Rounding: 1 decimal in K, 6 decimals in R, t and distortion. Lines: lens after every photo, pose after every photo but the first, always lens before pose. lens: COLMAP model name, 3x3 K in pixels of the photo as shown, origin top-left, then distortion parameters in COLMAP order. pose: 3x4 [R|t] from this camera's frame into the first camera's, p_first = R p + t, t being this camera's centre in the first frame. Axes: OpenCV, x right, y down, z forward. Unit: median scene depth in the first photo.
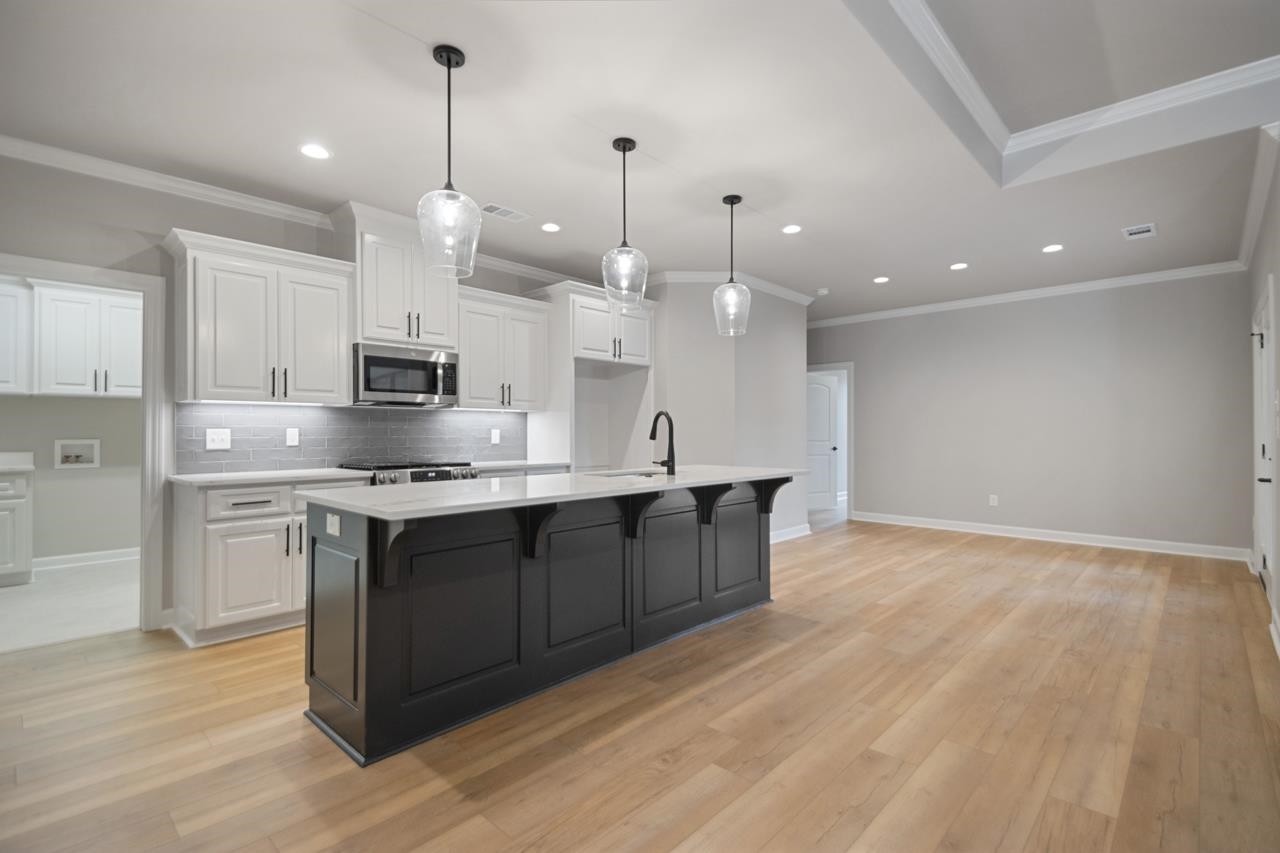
lens RADIAL K [[590.2, 0, 648.8], [0, 590.2, 425.4], [0, 0, 1]] dist [0.030351, -0.014816]
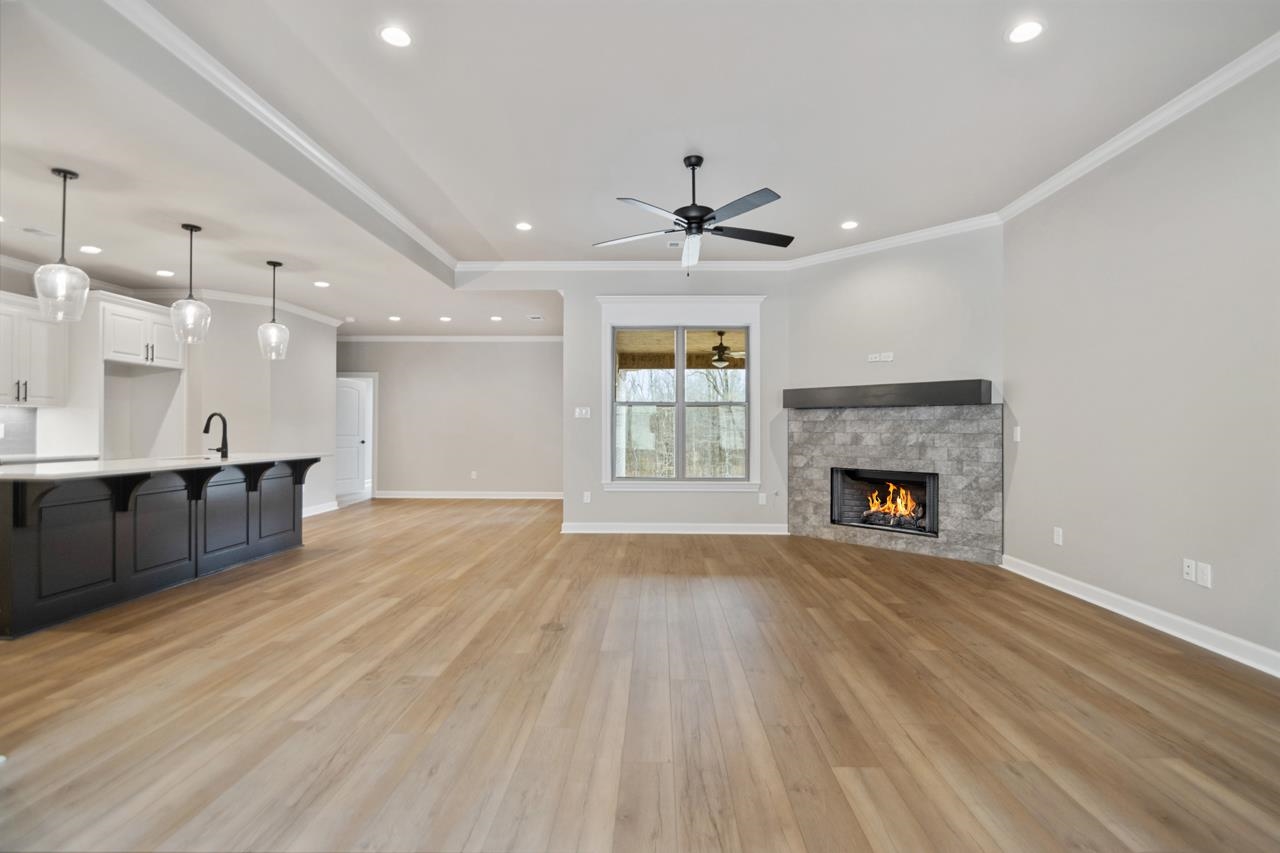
lens RADIAL K [[596.6, 0, 650.7], [0, 596.6, 426.4], [0, 0, 1]] dist [0.014982, -0.017572]
pose [[0.743819, 0.007125, 0.668343, -0.150739], [-0.012625, 0.999915, 0.003391, -0.008918], [-0.668262, -0.010960, 0.743846, -0.700036]]
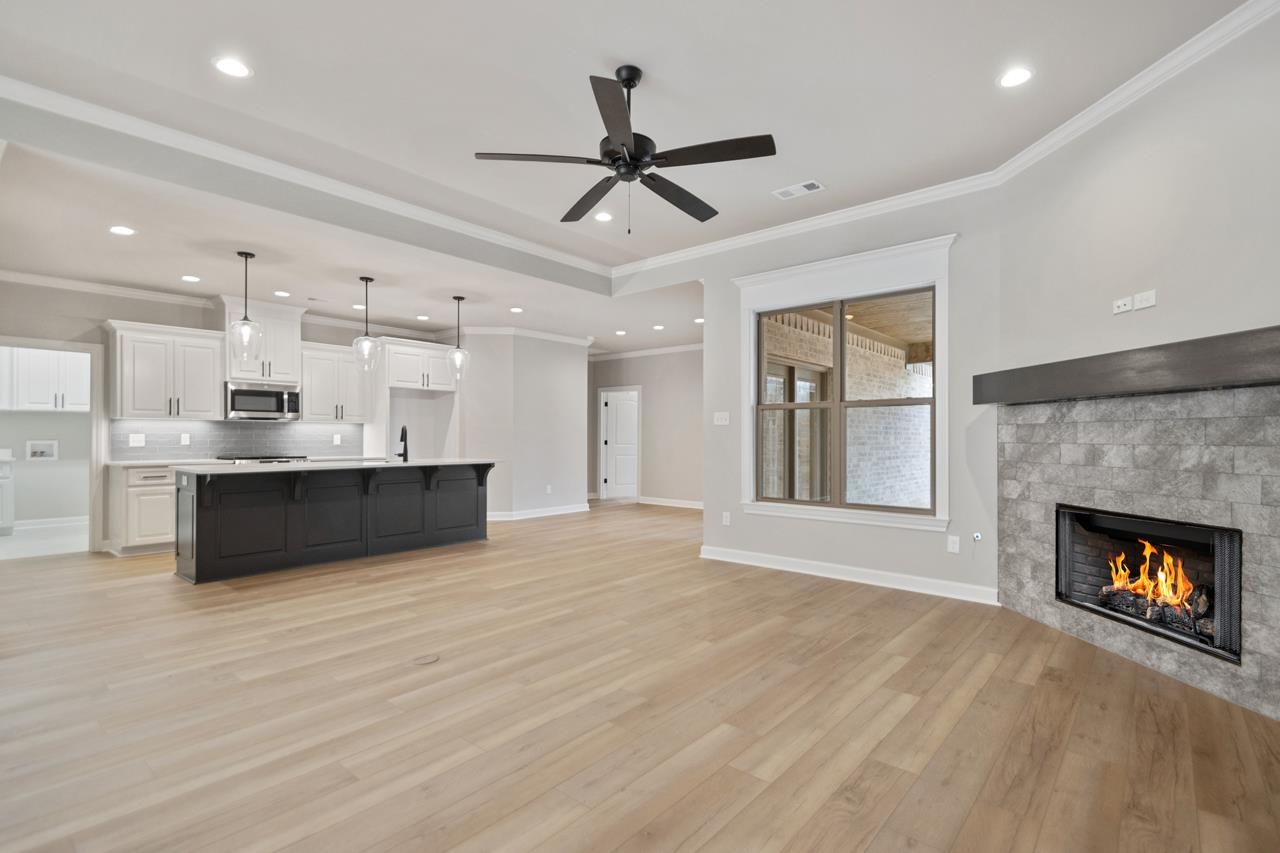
lens RADIAL K [[602.6, 0, 647.1], [0, 602.6, 434.6], [0, 0, 1]] dist [0.028708, -0.015446]
pose [[0.999068, 0.004093, 0.042964, 0.627686], [-0.004395, 0.999966, 0.006949, -0.011047], [-0.042934, -0.007131, 0.999052, -0.761038]]
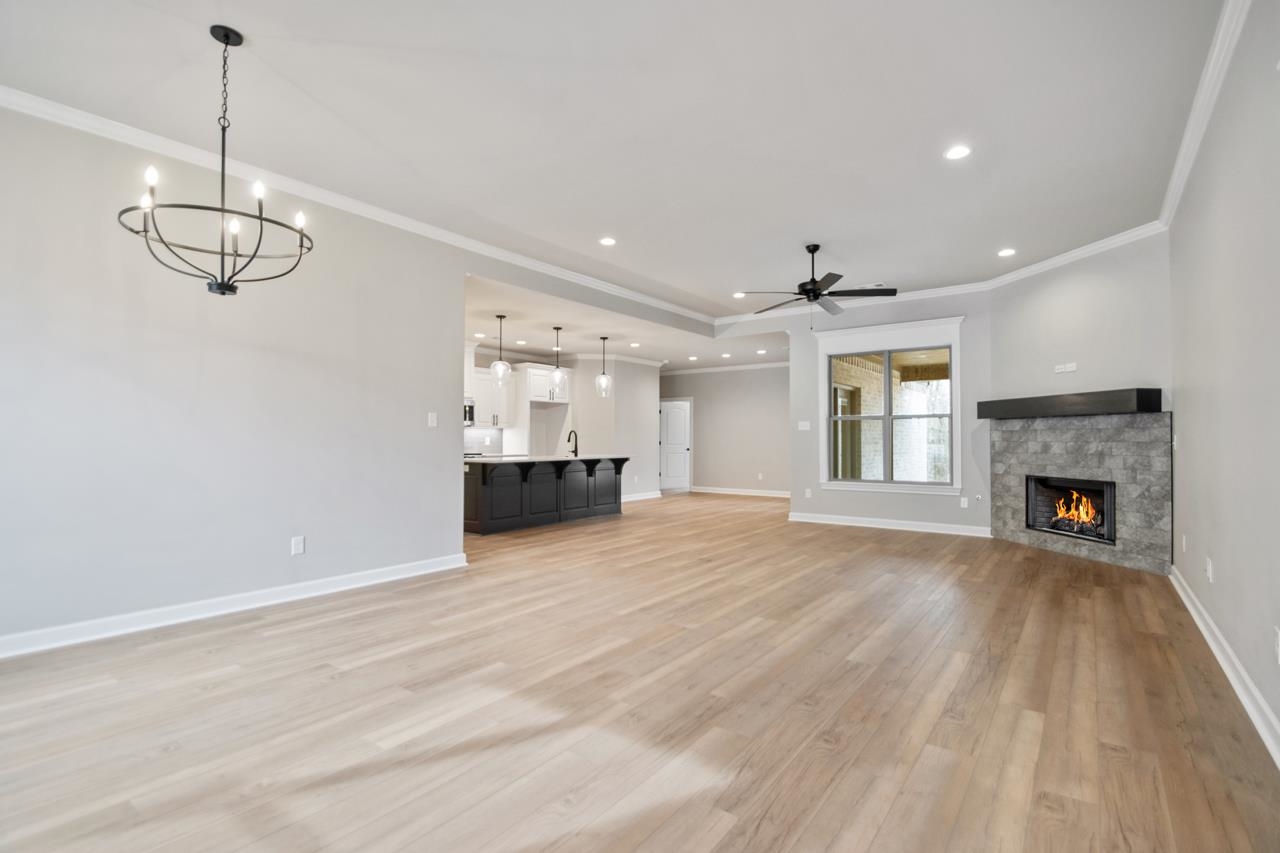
lens RADIAL K [[608.4, 0, 645.0], [0, 608.4, 427.8], [0, 0, 1]] dist [0.001406, -0.000210]
pose [[0.993282, 0.003465, 0.115664, 0.027899], [-0.002730, 0.999975, -0.006509, -0.017727], [-0.115684, 0.006150, 0.993267, -1.435500]]
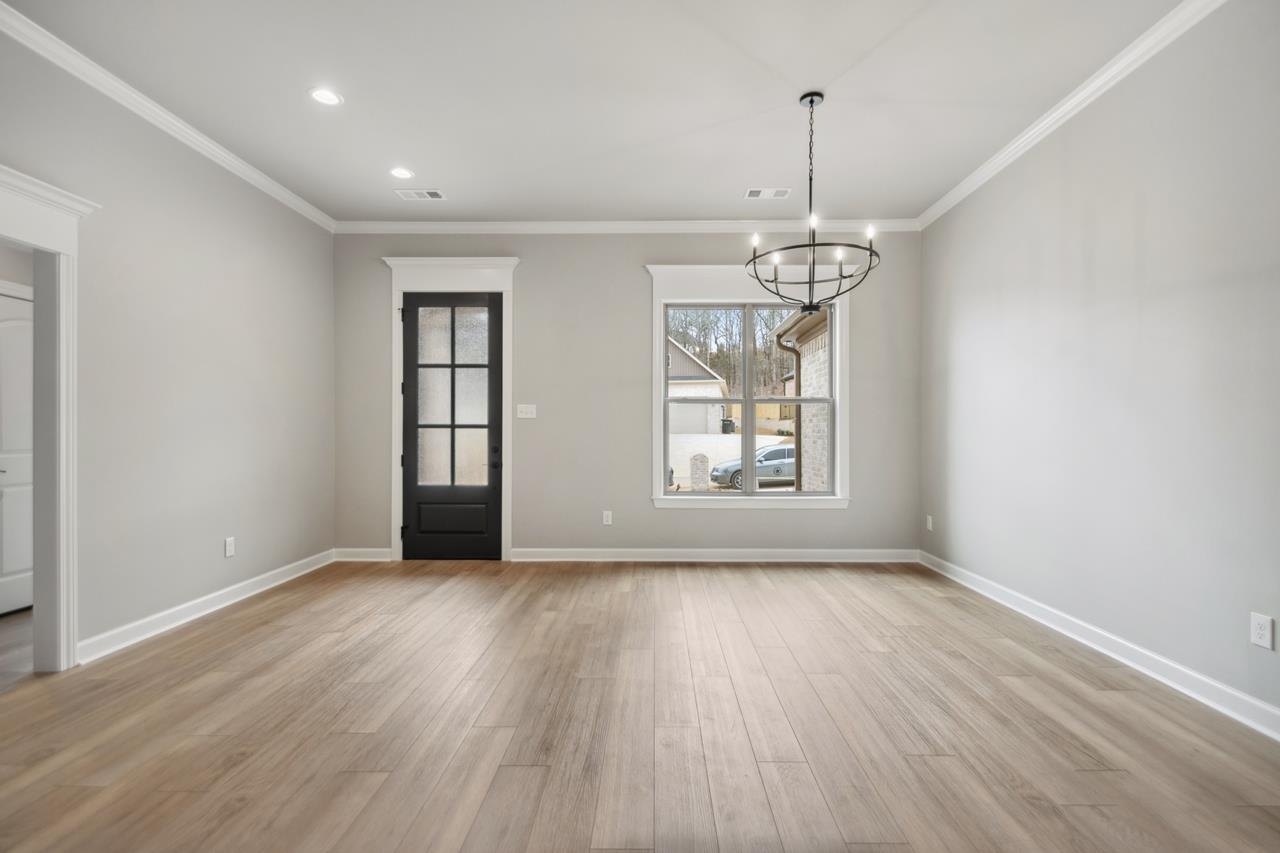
lens RADIAL K [[594.8, 0, 648.5], [0, 594.8, 433.0], [0, 0, 1]] dist [0.027351, -0.014638]
pose [[-0.741901, 0.002898, -0.670503, 0.384469], [0.009241, 0.999940, -0.005904, -0.002254], [0.670446, -0.010576, -0.741883, -0.140753]]
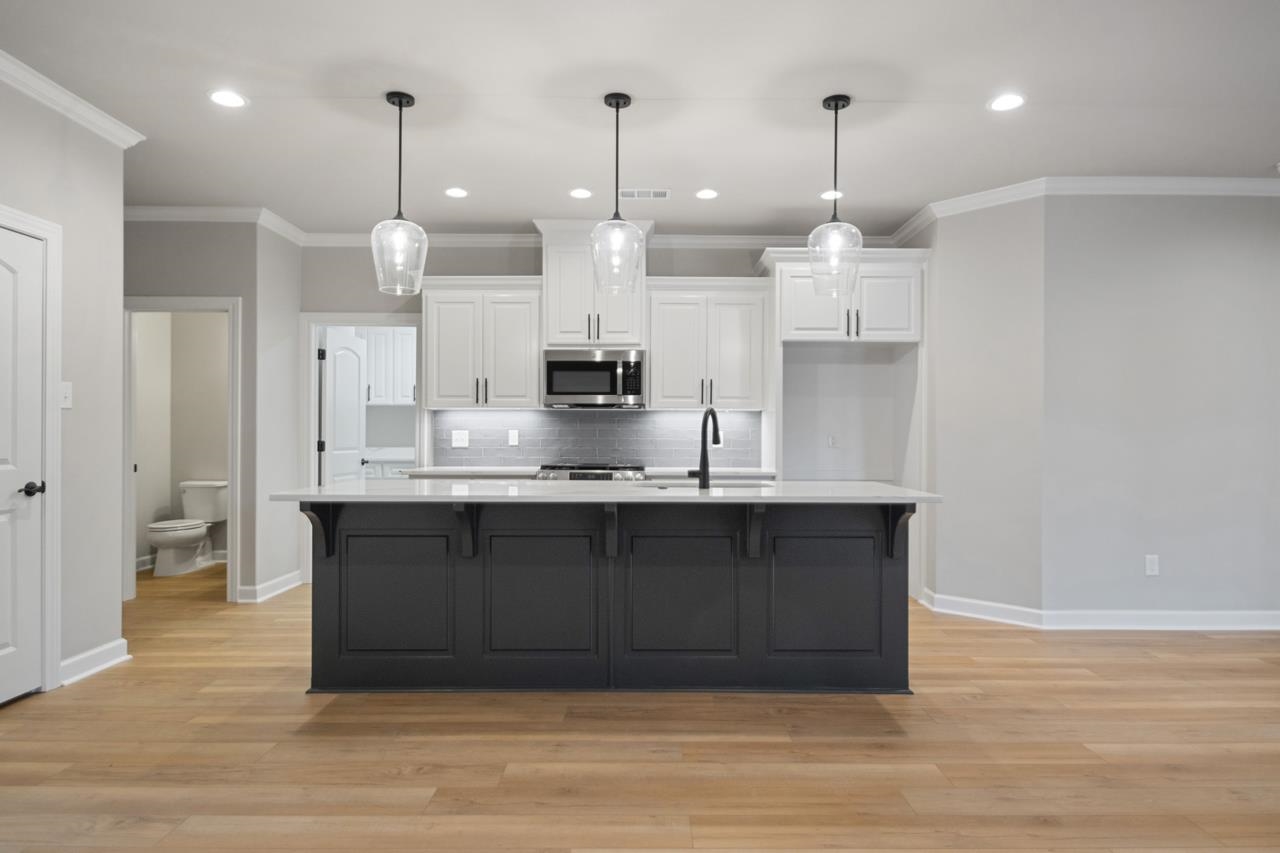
lens RADIAL K [[734.5, 0, 648.3], [0, 734.5, 435.8], [0, 0, 1]] dist [0.005863, -0.000615]
pose [[0.682981, 0.005604, -0.730414, 0.652472], [0.003790, 0.999930, 0.011215, 0.001273], [0.730426, -0.010428, 0.682912, 0.253607]]
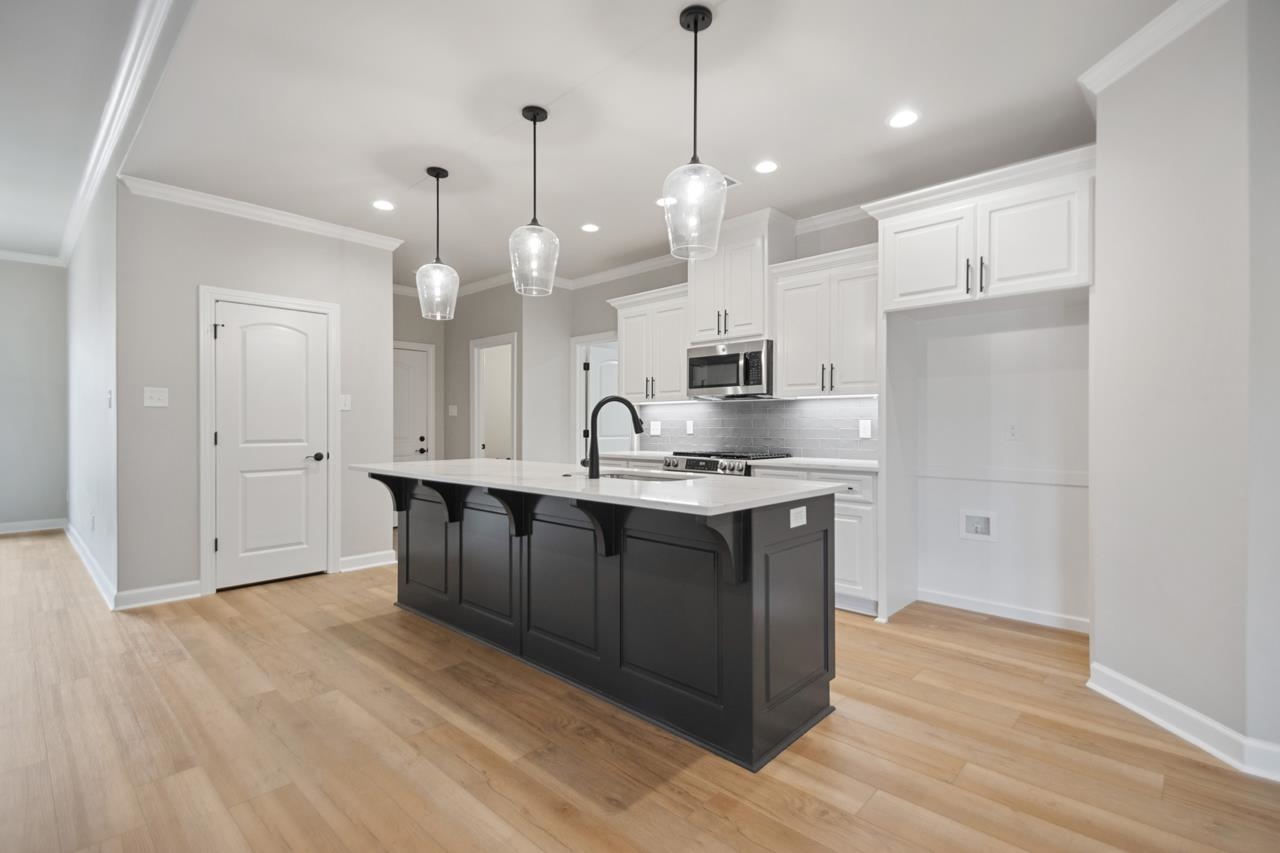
lens RADIAL K [[590.2, 0, 648.8], [0, 590.2, 425.4], [0, 0, 1]] dist [0.030351, -0.014816]
pose [[-0.000223, 0.002749, -0.999996, 0.753754], [0.013201, 0.999909, 0.002746, 0.011724], [0.999913, -0.013200, -0.000259, 0.992891]]
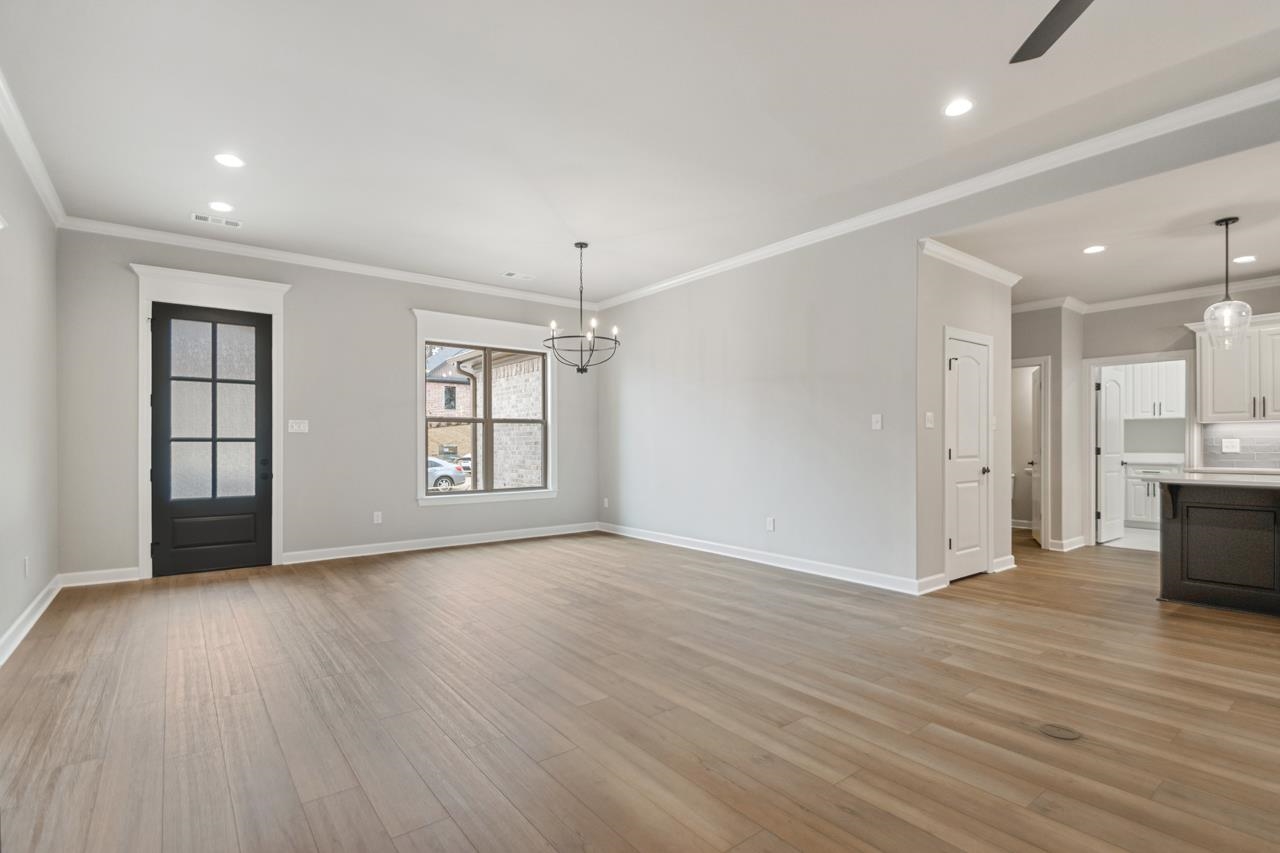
lens RADIAL K [[601.0, 0, 647.3], [0, 601.0, 446.1], [0, 0, 1]] dist [0.012341, -0.016674]
pose [[-0.162808, 0.006964, -0.986633, 1.058476], [0.015248, 0.999873, 0.004542, -0.006132], [0.986540, -0.014305, -0.162894, -0.236122]]
